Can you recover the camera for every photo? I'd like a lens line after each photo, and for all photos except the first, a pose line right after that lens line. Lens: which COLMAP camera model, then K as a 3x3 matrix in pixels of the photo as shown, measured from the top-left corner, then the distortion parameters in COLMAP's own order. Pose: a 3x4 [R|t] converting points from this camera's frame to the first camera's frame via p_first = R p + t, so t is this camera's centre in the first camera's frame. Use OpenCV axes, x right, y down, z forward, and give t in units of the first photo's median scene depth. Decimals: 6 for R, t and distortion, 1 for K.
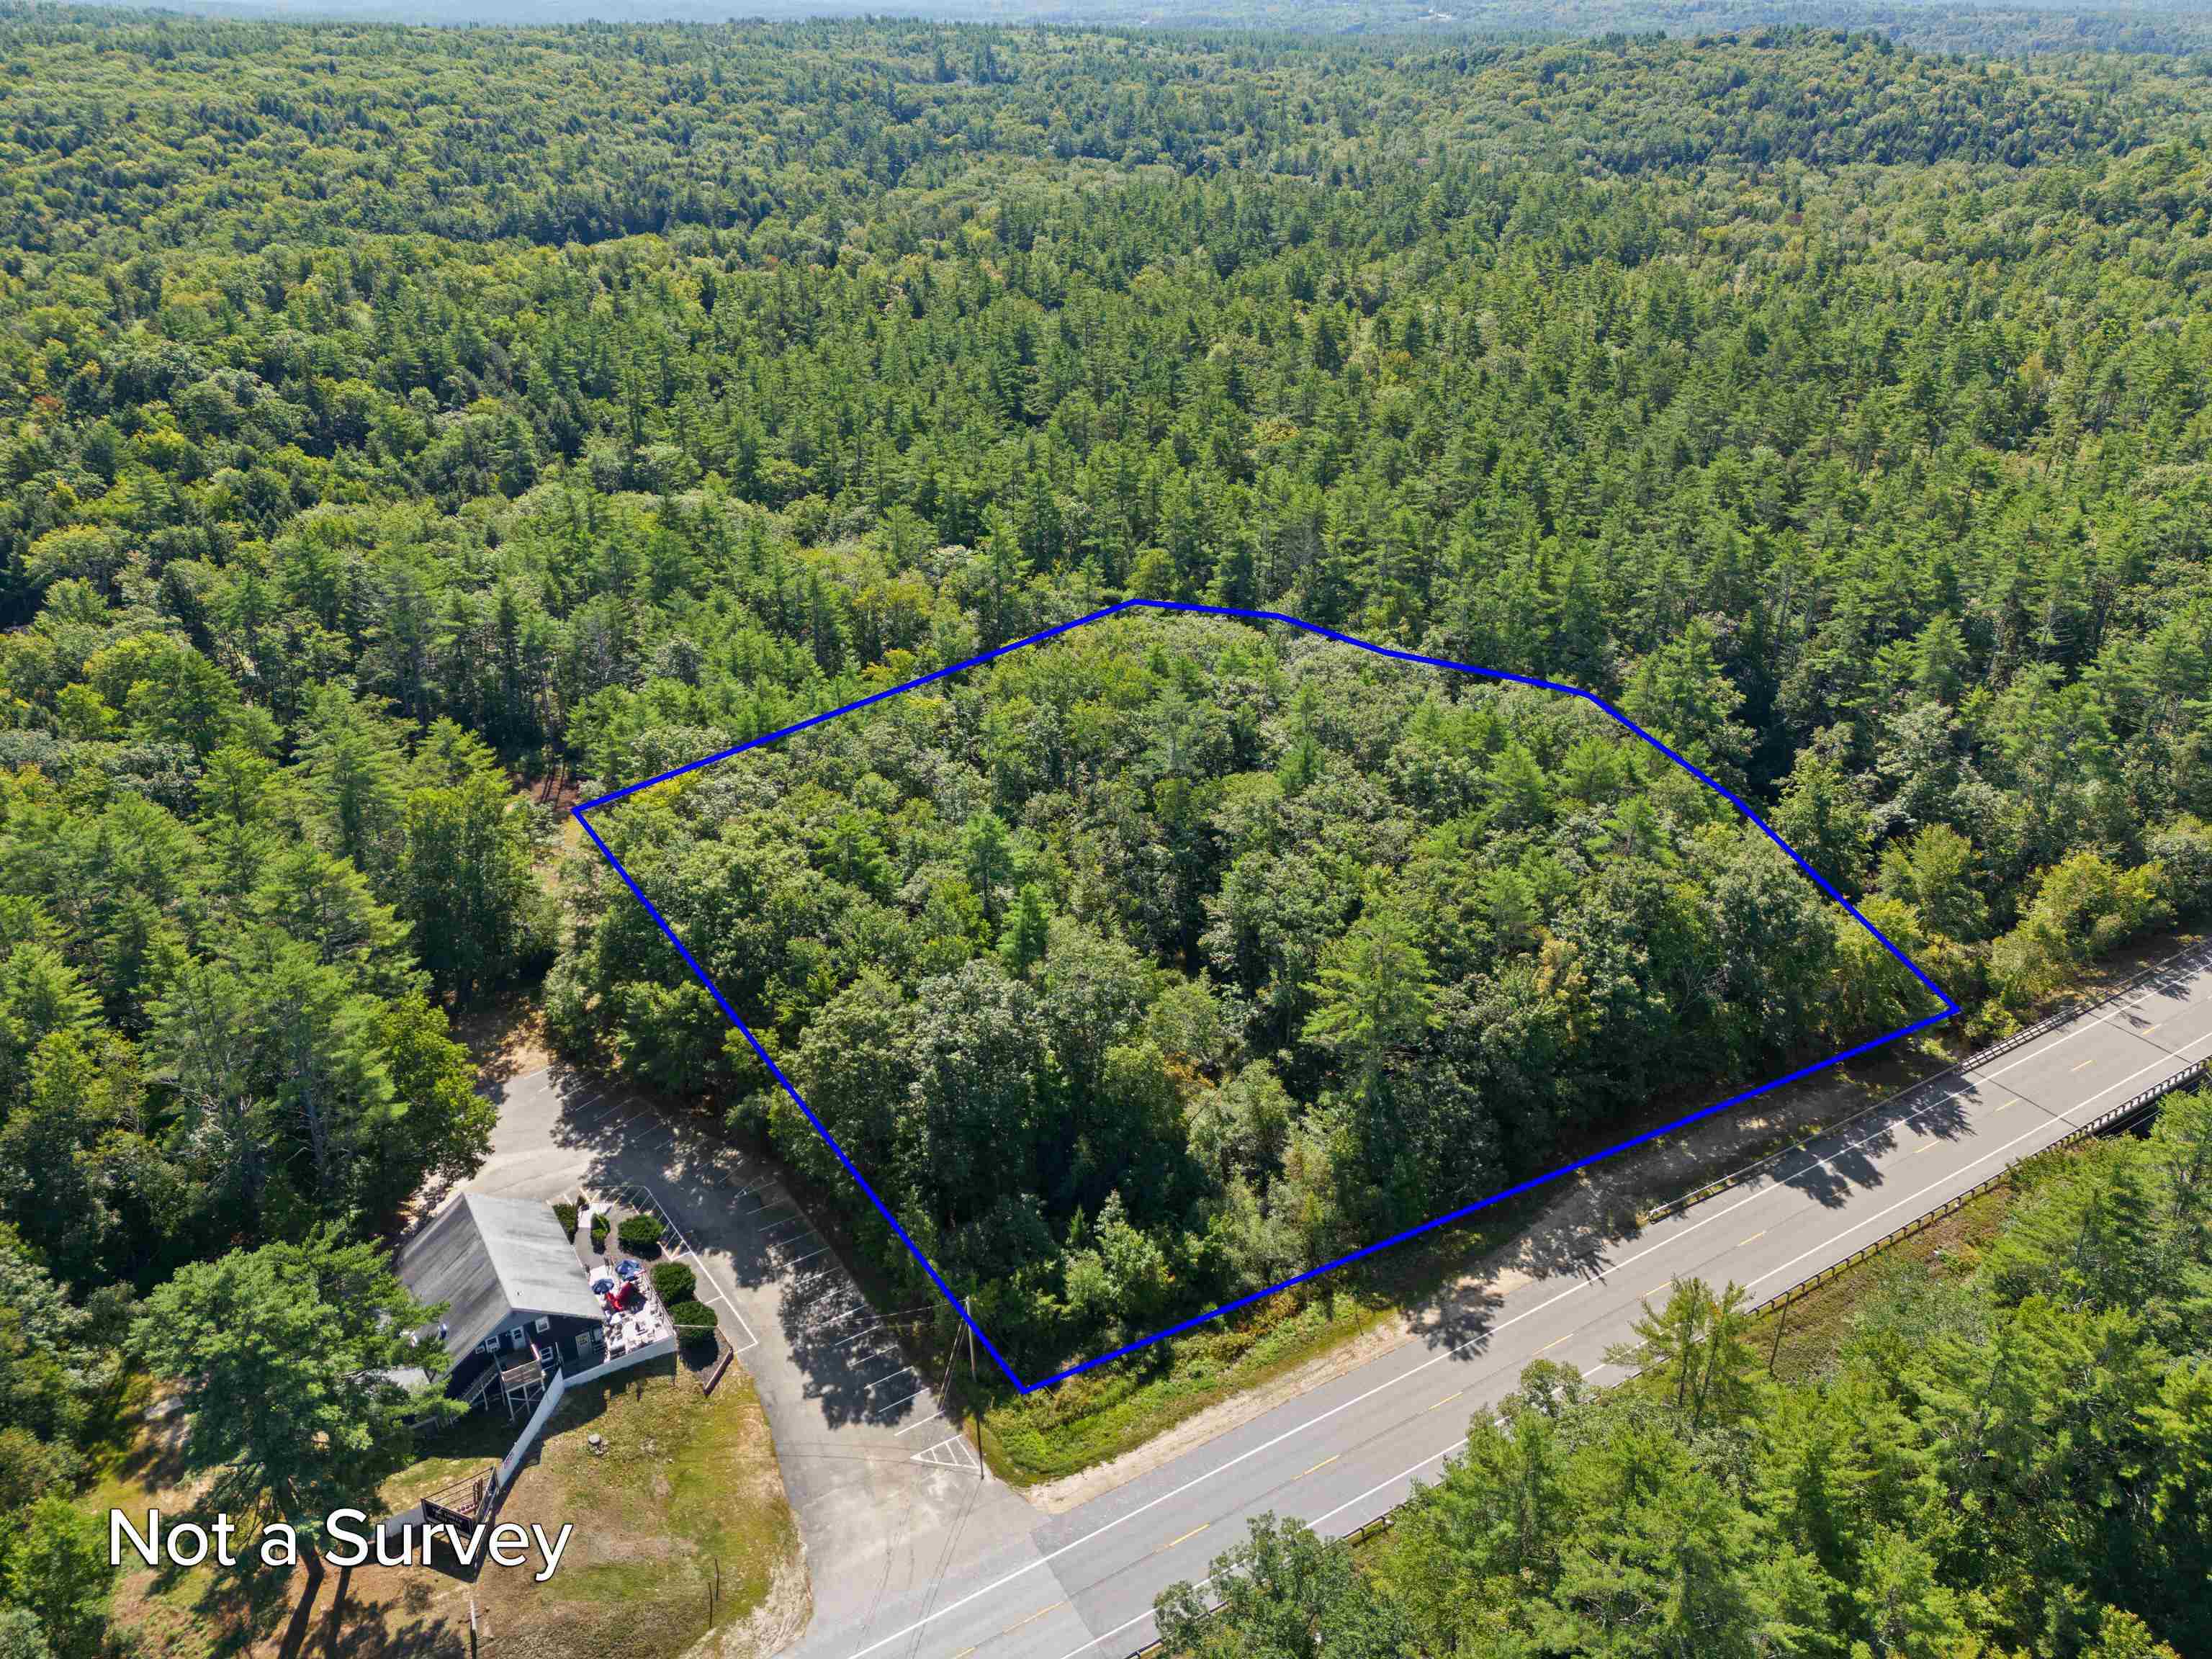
lens RADIAL K [[1642.5, 0, 1110.5], [0, 1642.5, 779.6], [0, 0, 1]] dist [0.079183, -0.074663]
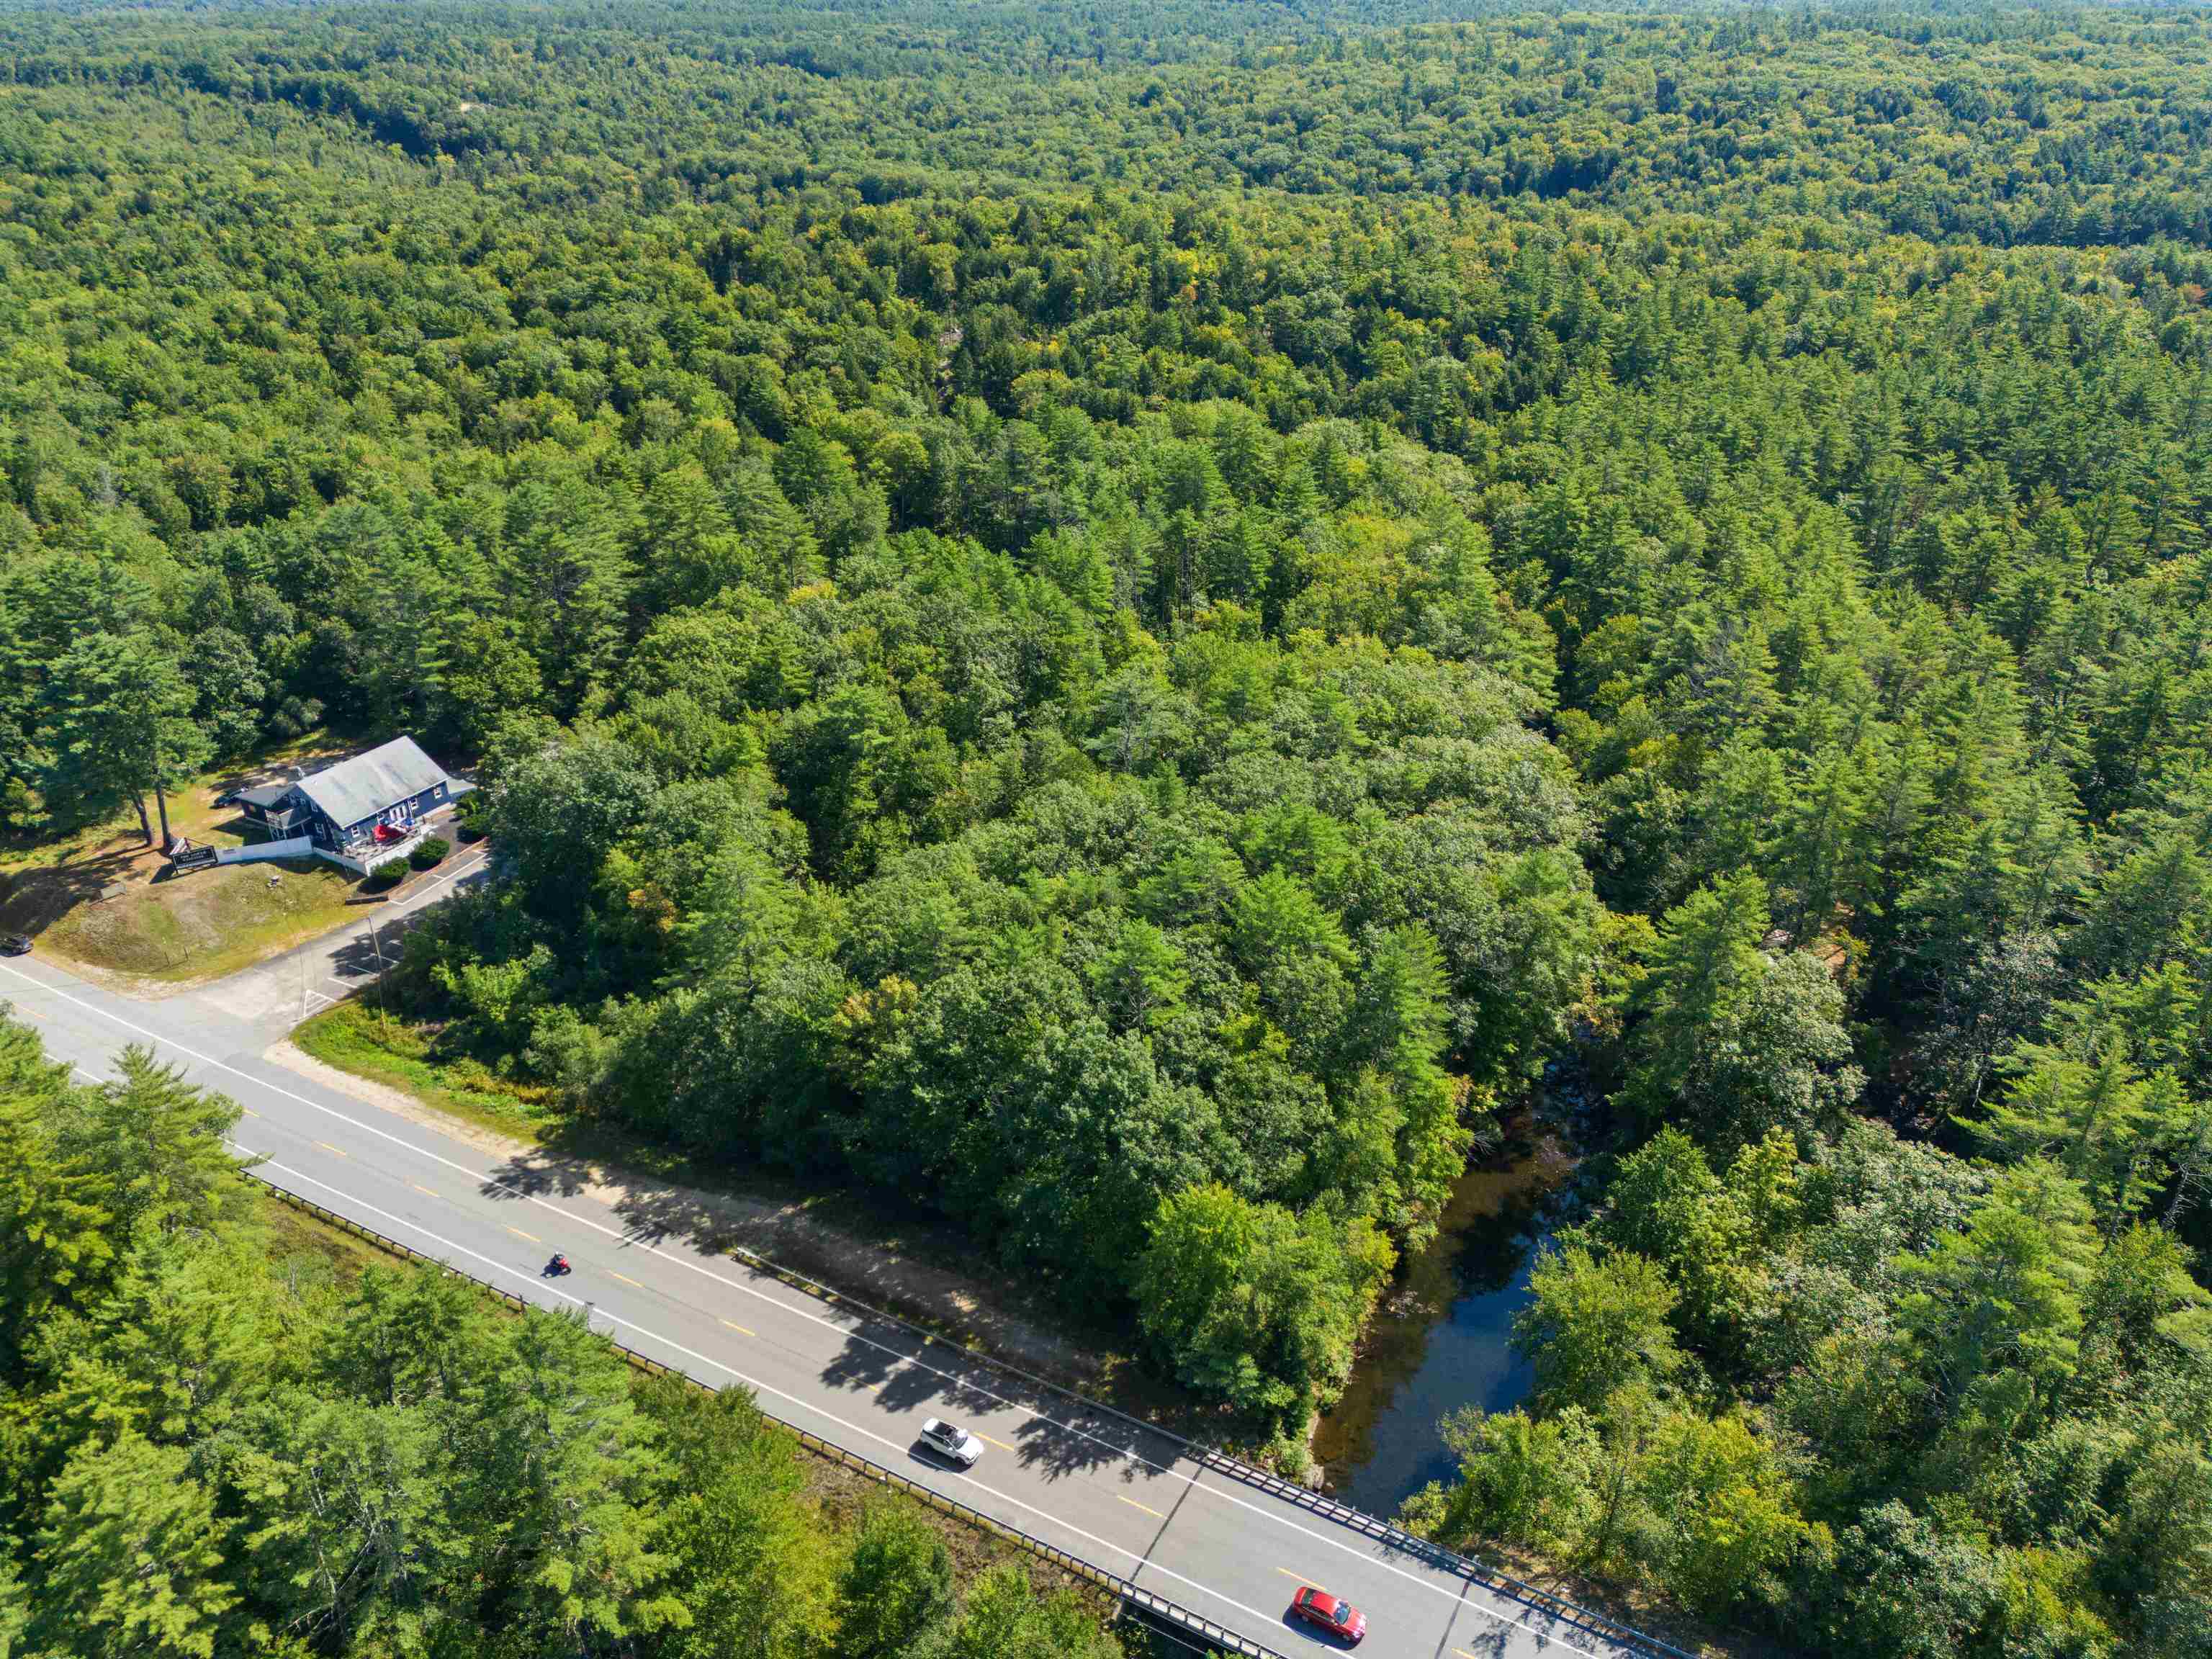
lens RADIAL K [[1642.5, 0, 1110.5], [0, 1642.5, 779.6], [0, 0, 1]] dist [0.079183, -0.074663]
pose [[0.494081, 0.372973, -0.785350, 1.062530], [-0.370477, 0.907512, 0.197914, -0.240394], [0.786531, 0.193168, 0.586562, 0.569753]]
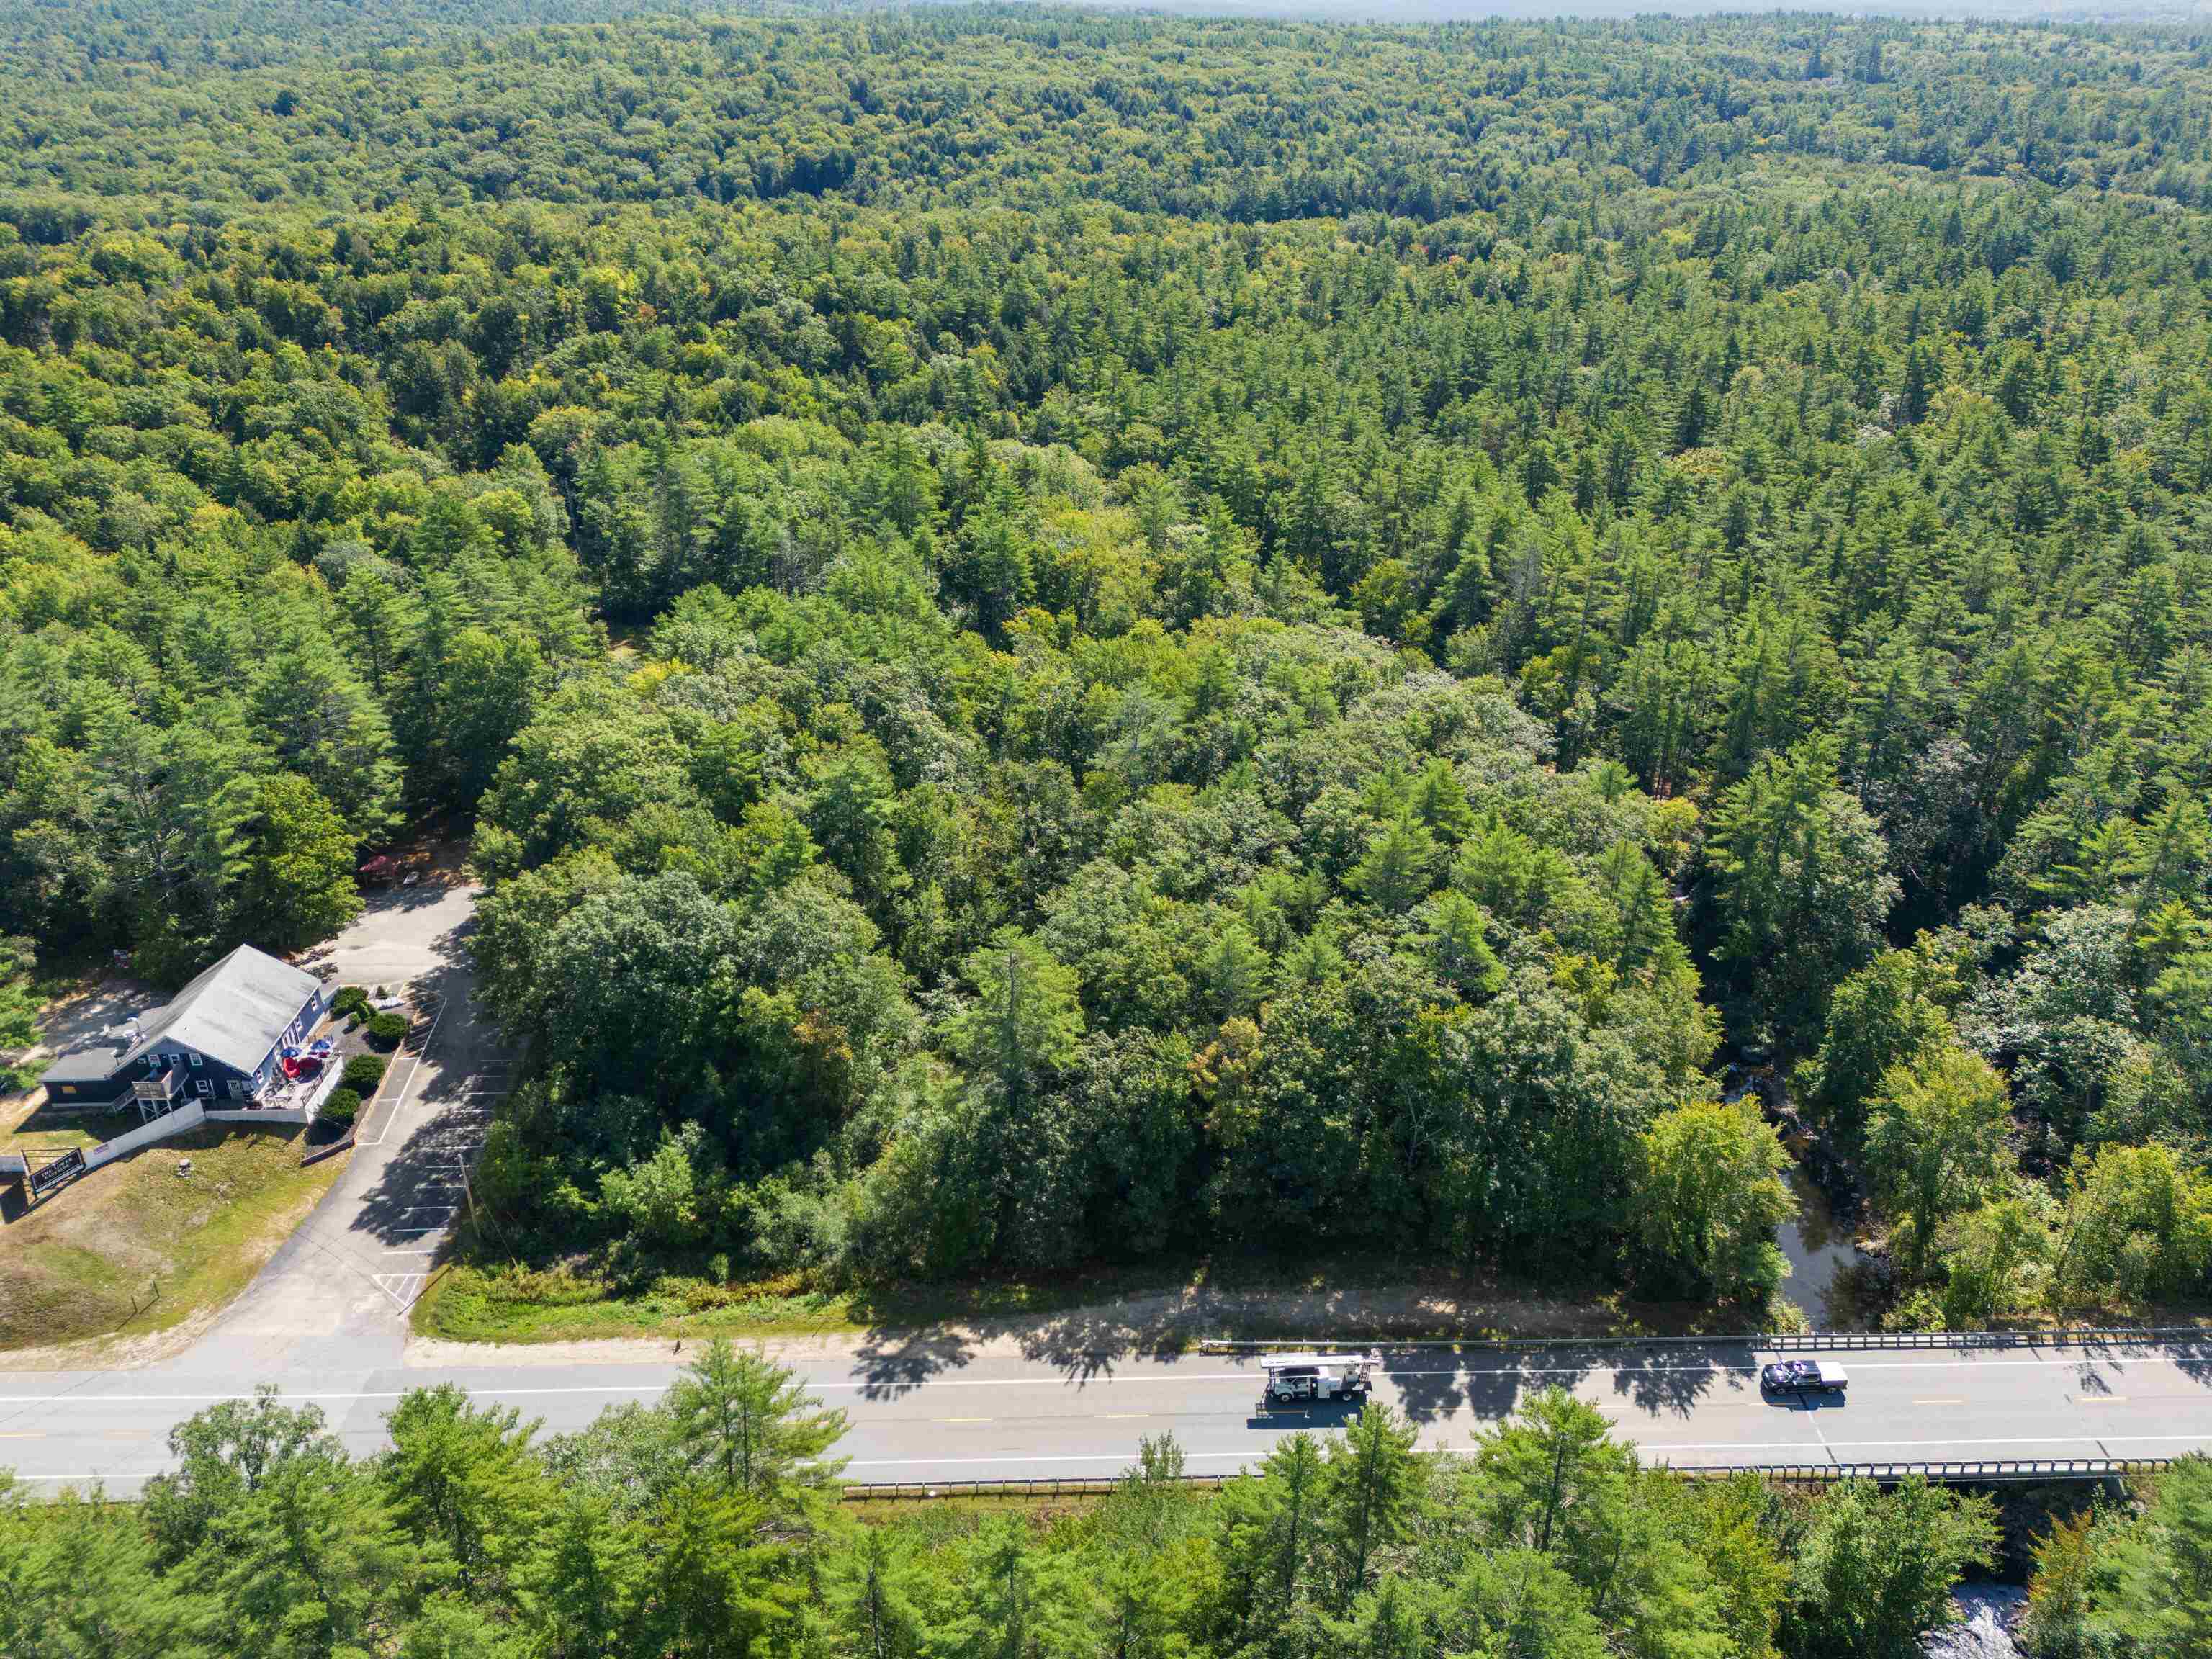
lens RADIAL K [[1642.5, 0, 1110.5], [0, 1642.5, 779.6], [0, 0, 1]] dist [0.079183, -0.074663]
pose [[0.864300, 0.217975, -0.453291, 0.613088], [-0.218016, 0.974509, 0.052918, -0.061559], [0.453271, 0.053088, 0.889791, 0.192265]]
